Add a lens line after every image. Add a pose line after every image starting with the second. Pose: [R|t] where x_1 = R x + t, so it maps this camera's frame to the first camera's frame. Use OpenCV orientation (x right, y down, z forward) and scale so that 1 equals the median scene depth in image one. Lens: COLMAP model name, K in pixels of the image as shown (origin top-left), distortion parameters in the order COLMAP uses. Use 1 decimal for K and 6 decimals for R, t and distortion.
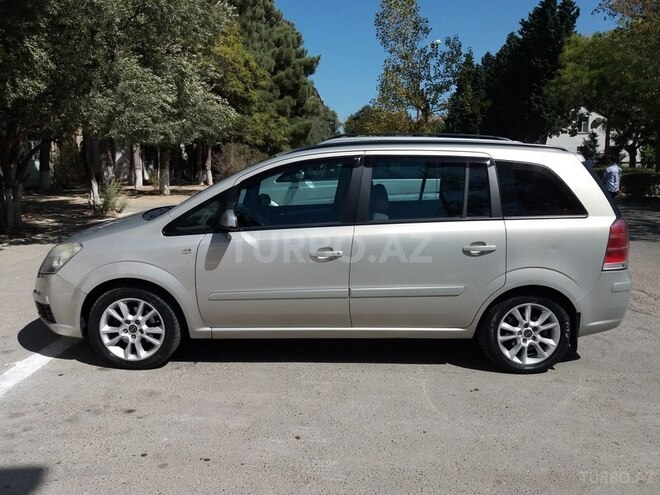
lens RADIAL K [[542.4, 0, 330.0], [0, 542.4, 247.5], [0, 0, 1]] dist [-0.014079, -0.008048]
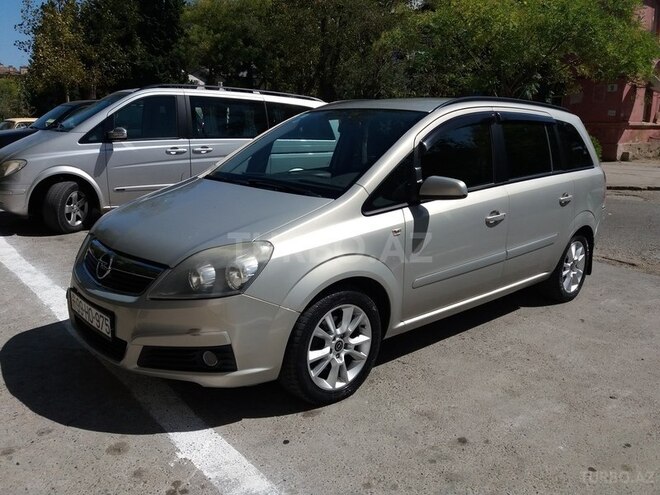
lens RADIAL K [[539.0, 0, 330.0], [0, 539.0, 247.5], [0, 0, 1]] dist [0.008022, -0.003770]
pose [[0.735403, -0.129586, 0.665124, -0.832064], [0.080871, 0.991313, 0.103721, -0.057082], [-0.672787, -0.022488, 0.739495, 0.471514]]
